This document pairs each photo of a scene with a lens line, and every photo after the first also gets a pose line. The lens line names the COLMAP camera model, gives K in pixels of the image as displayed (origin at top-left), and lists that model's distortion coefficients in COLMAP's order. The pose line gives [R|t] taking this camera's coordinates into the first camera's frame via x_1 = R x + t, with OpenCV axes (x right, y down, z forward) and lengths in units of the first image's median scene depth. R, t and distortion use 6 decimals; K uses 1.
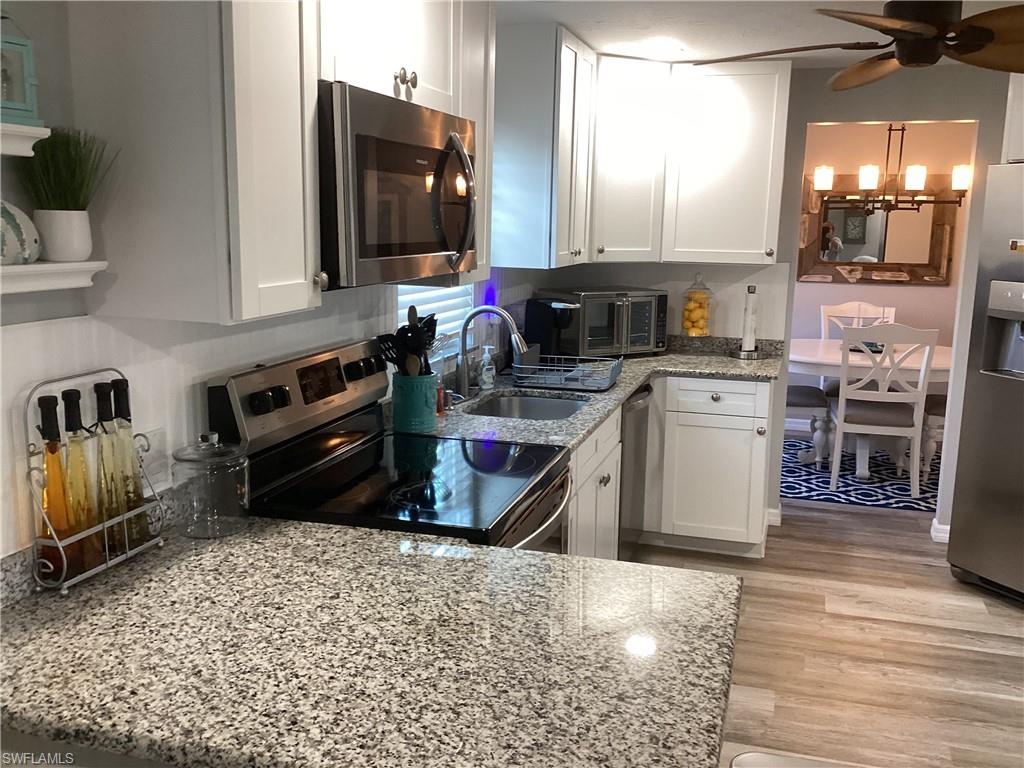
lens RADIAL K [[936.7, 0, 512.0], [0, 936.7, 384.0], [0, 0, 1]] dist [0.127971, -0.219466]
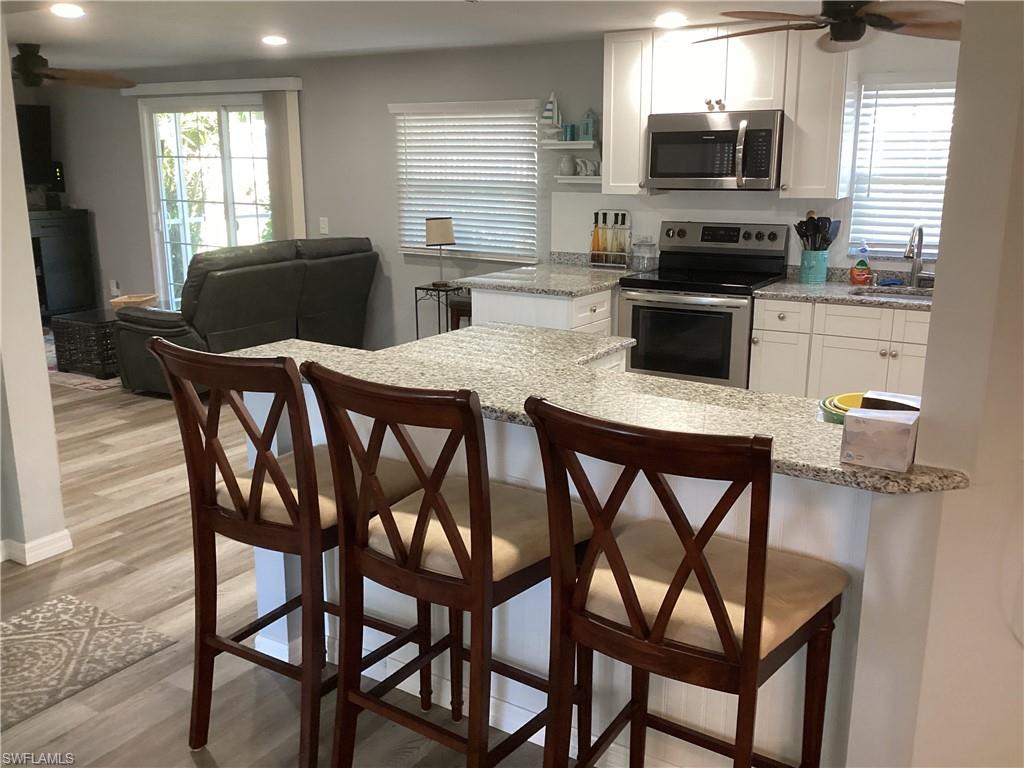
lens RADIAL K [[936.7, 0, 512.0], [0, 936.7, 384.0], [0, 0, 1]] dist [0.127971, -0.219466]
pose [[-0.262534, 0.208696, -0.942084, 1.123900], [-0.174314, 0.950010, 0.259029, -0.085820], [0.949047, 0.232222, -0.213031, 0.559551]]
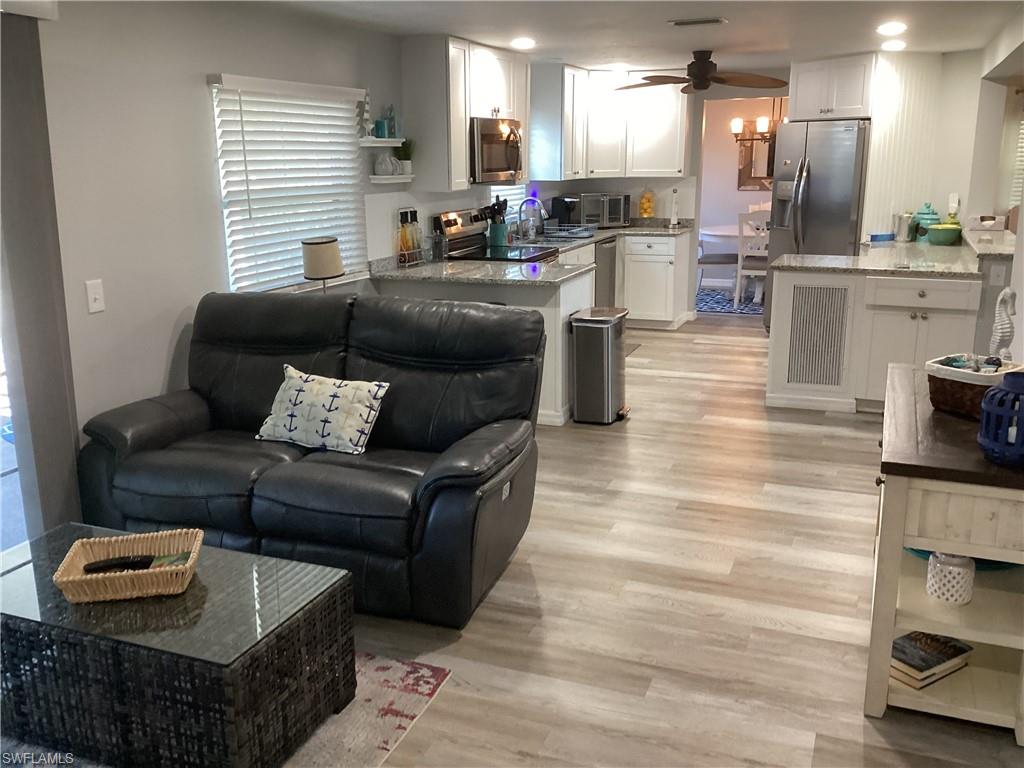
lens RADIAL K [[936.7, 0, 512.0], [0, 936.7, 384.0], [0, 0, 1]] dist [0.127971, -0.219466]
pose [[0.996495, -0.004758, -0.083516, 0.083774], [0.010490, 0.997608, 0.068320, 0.149775], [0.082991, -0.068957, 0.994162, -0.914819]]
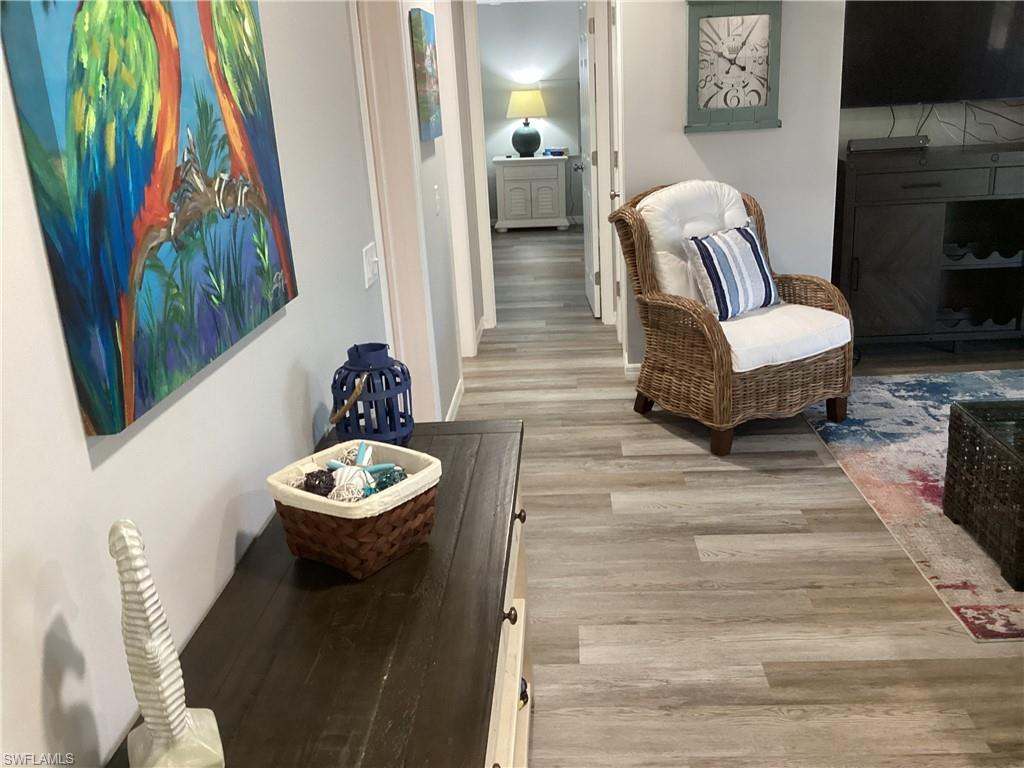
lens RADIAL K [[922.6, 0, 516.3], [0, 922.6, 386.2], [0, 0, 1]] dist [0.121400, -0.238456]
pose [[-0.967369, 0.114069, -0.226241, 0.357785], [-0.004100, 0.885760, 0.464126, 0.000411], [0.253338, 0.449909, -0.856389, 0.038404]]
